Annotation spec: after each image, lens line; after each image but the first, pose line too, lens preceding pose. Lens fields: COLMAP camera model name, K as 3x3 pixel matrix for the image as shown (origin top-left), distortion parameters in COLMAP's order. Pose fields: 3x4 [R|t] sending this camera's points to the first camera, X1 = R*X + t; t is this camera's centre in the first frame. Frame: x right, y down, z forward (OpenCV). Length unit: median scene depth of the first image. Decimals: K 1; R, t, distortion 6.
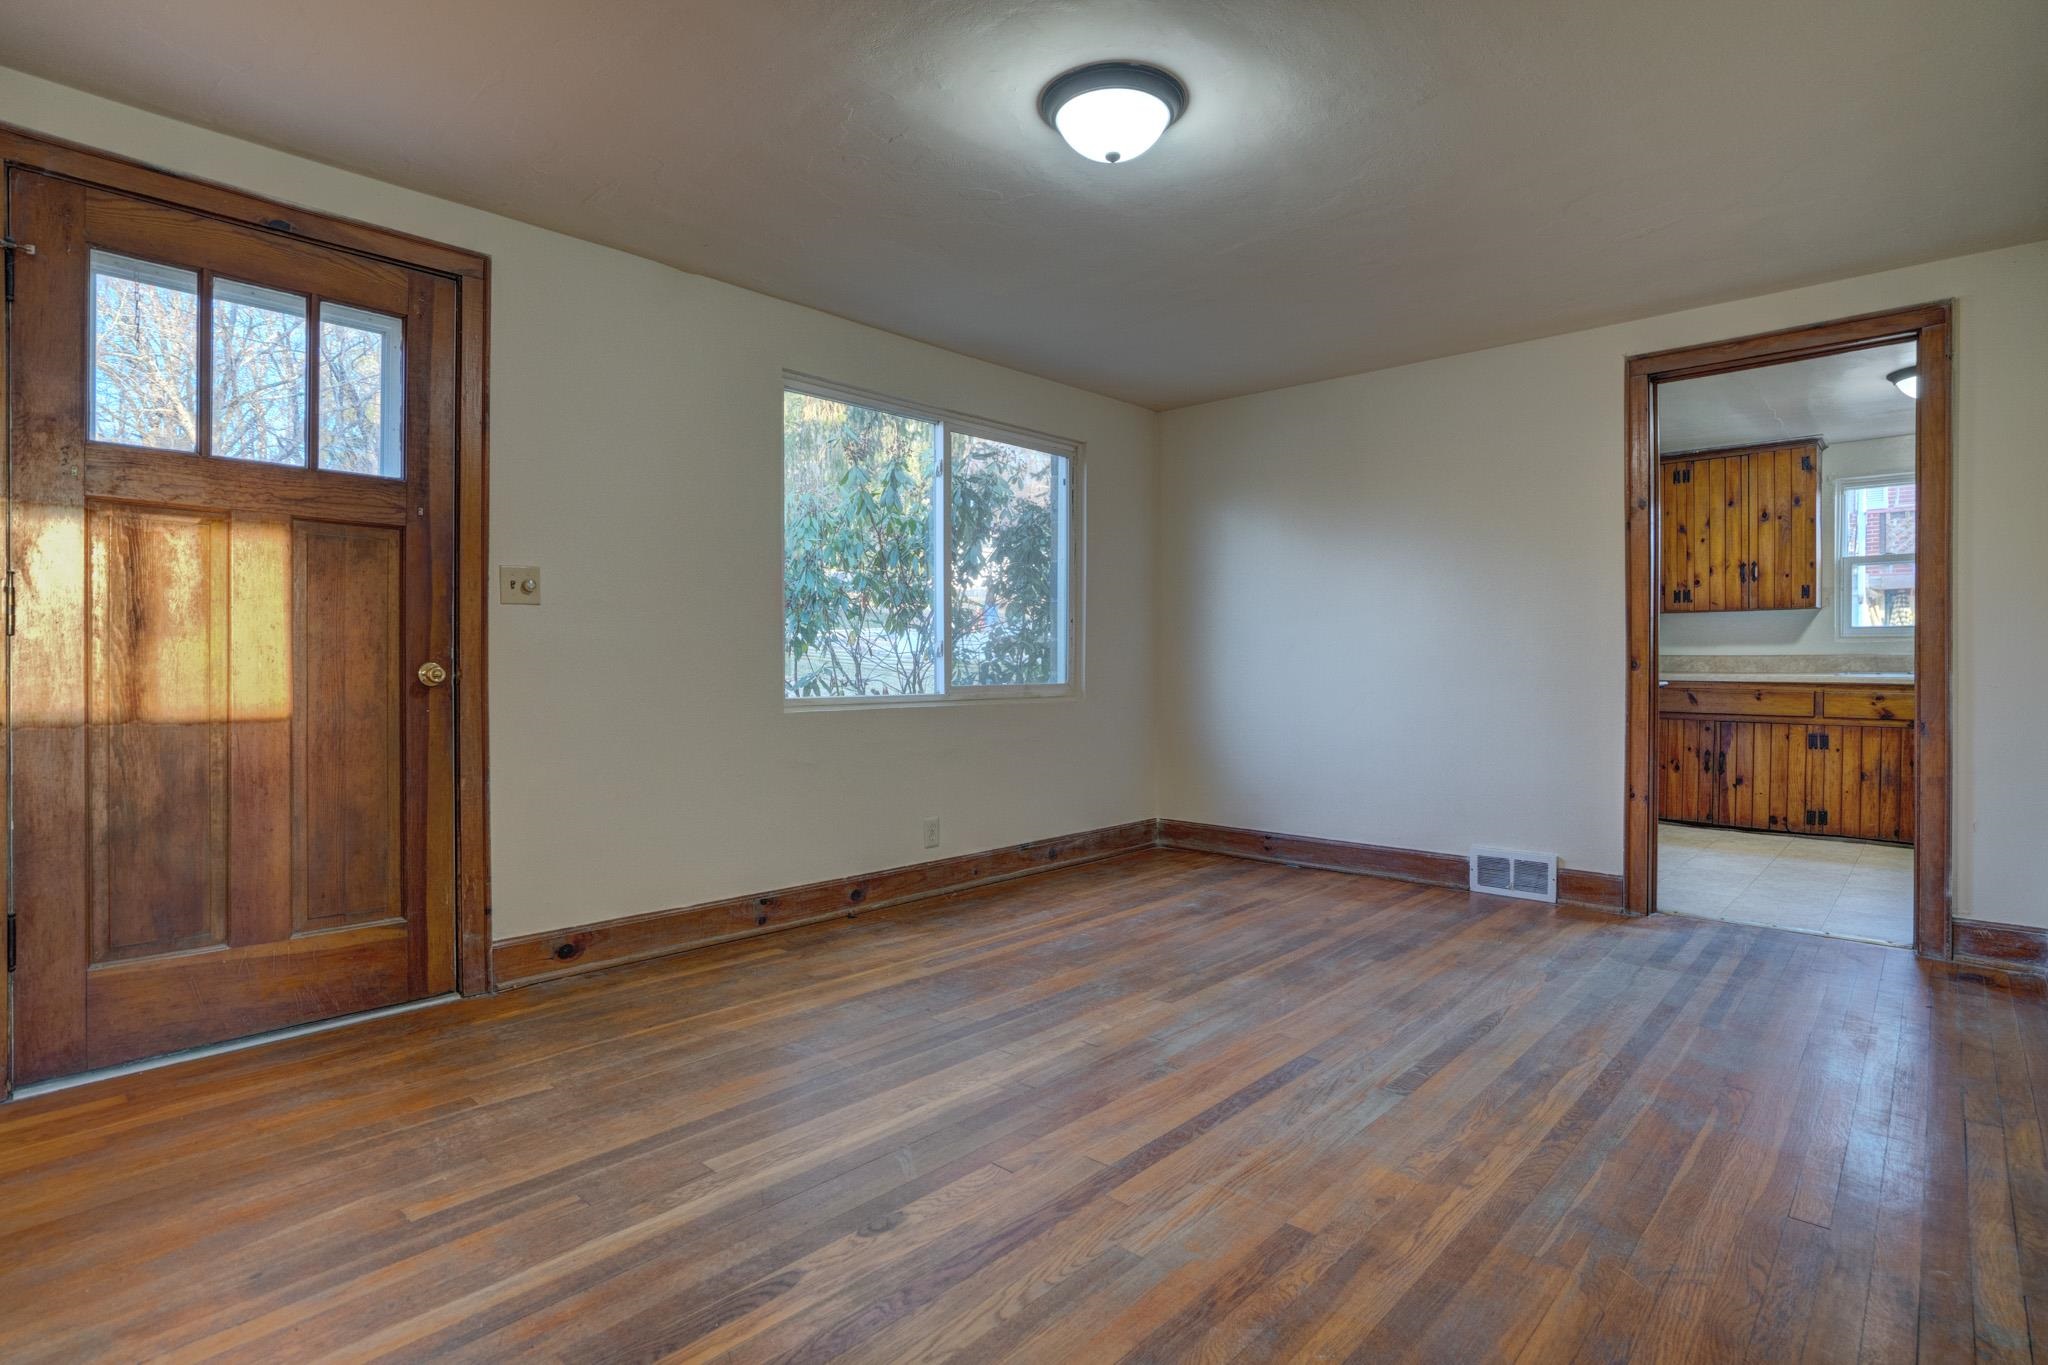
lens RADIAL K [[1016.5, 0, 1034.3], [0, 1016.5, 670.6], [0, 0, 1]] dist [-0.040026, 0.020633]
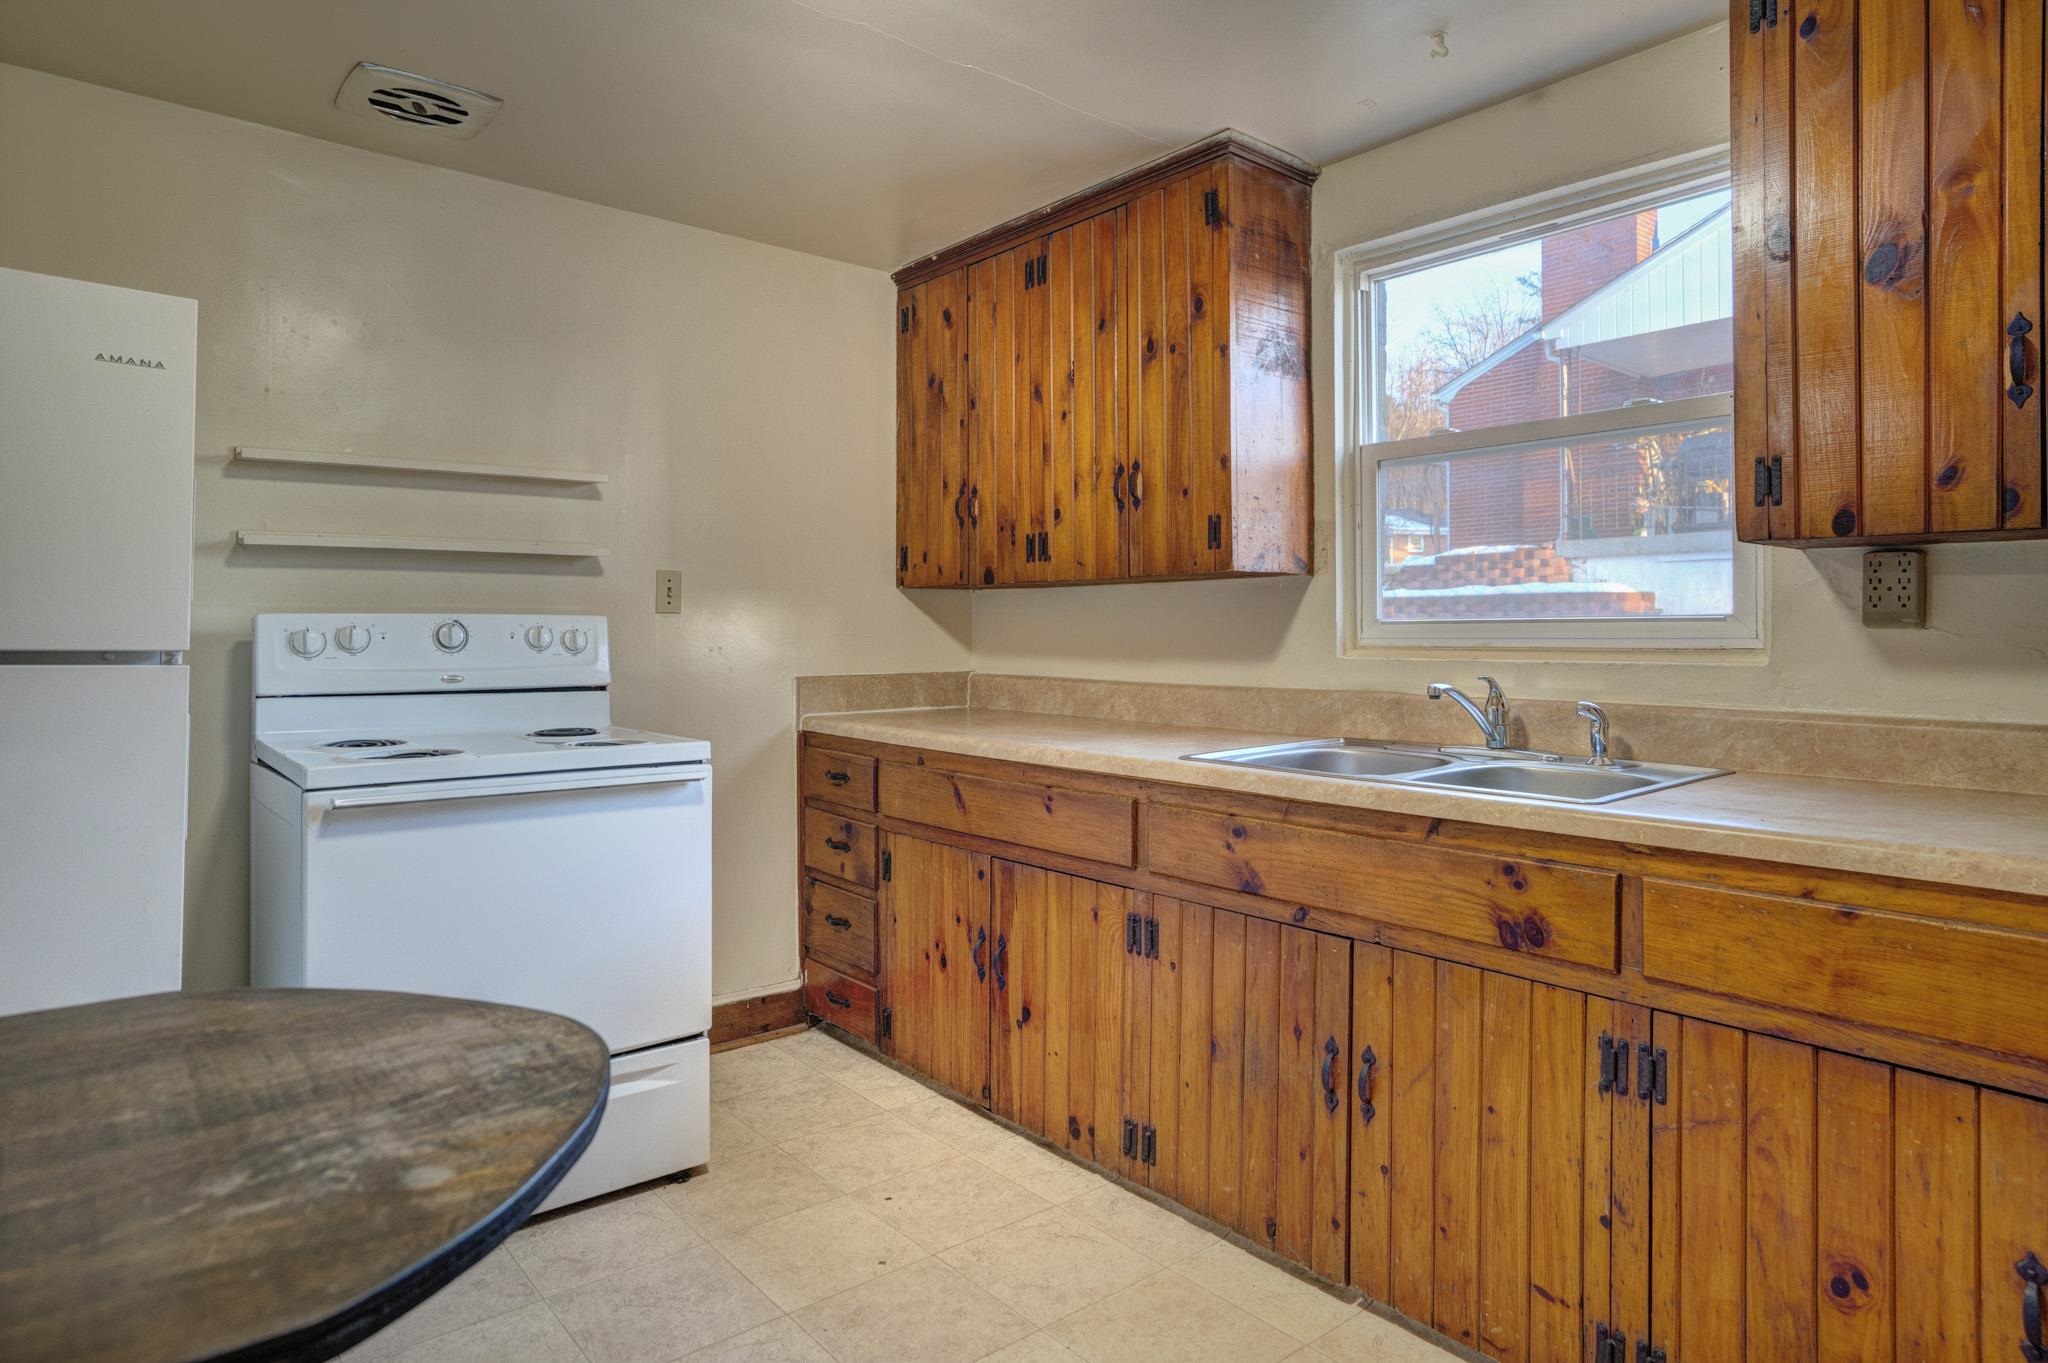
lens RADIAL K [[1174.6, 0, 1057.8], [0, 1174.6, 631.9], [0, 0, 1]] dist [-0.038010, 0.038371]
pose [[0.993162, -0.000838, -0.116741, 1.334819], [-0.000568, 0.999928, -0.012011, -0.059856], [0.116743, 0.011995, 0.993090, 0.939106]]
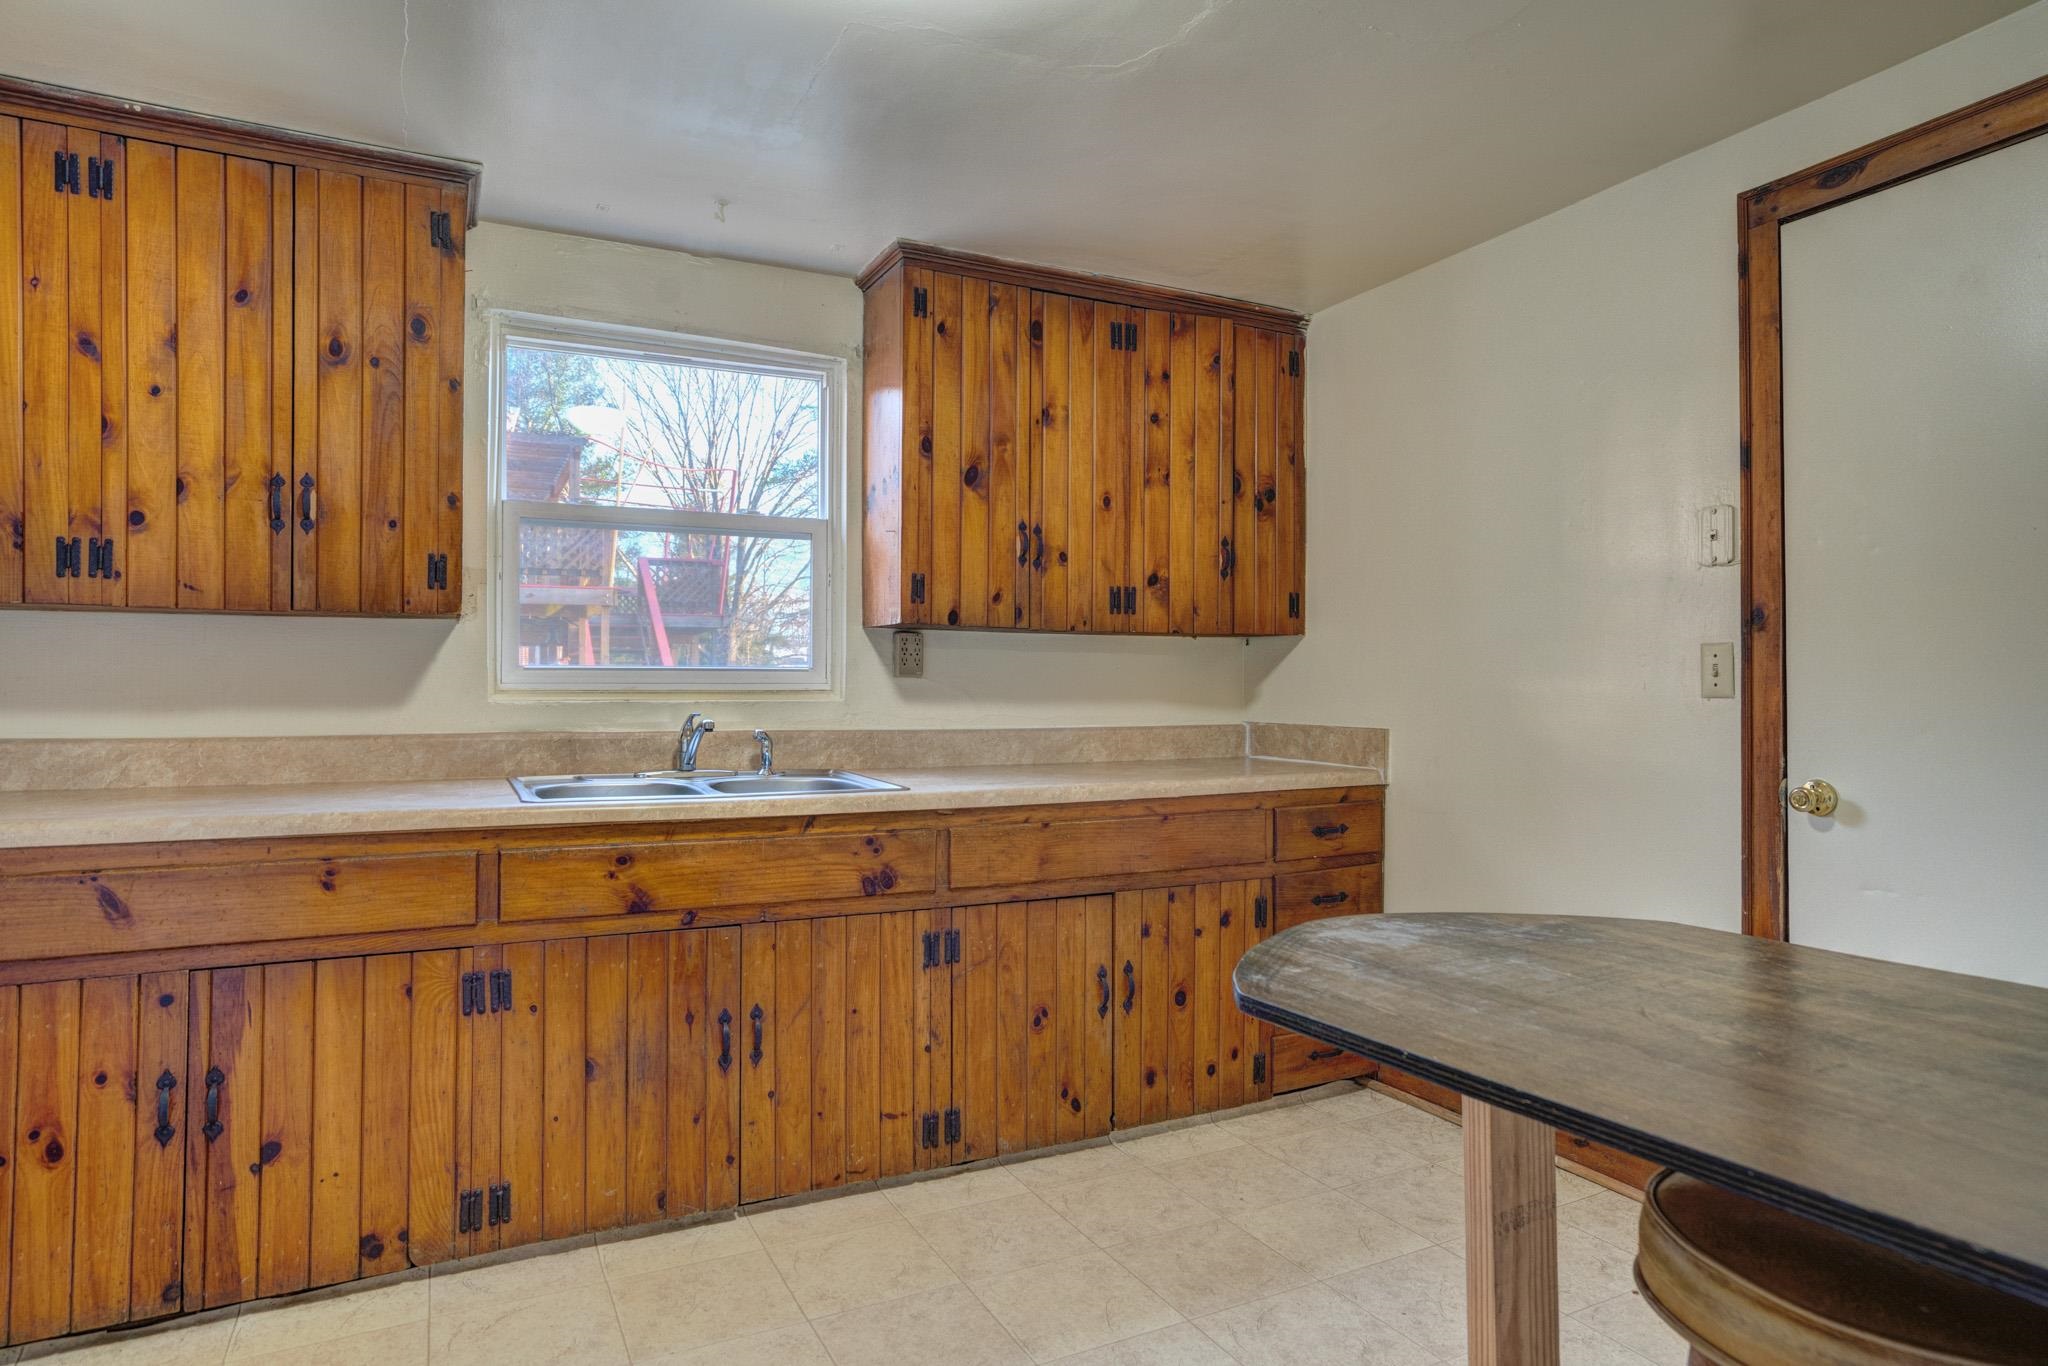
lens RADIAL K [[1176.8, 0, 985.4], [0, 1176.8, 676.9], [0, 0, 1]] dist [-0.035643, 0.037528]
pose [[0.371548, 0.005053, 0.928400, 0.770940], [0.004106, 0.999966, -0.007086, -0.062113], [-0.928405, 0.006445, 0.371515, 1.130180]]
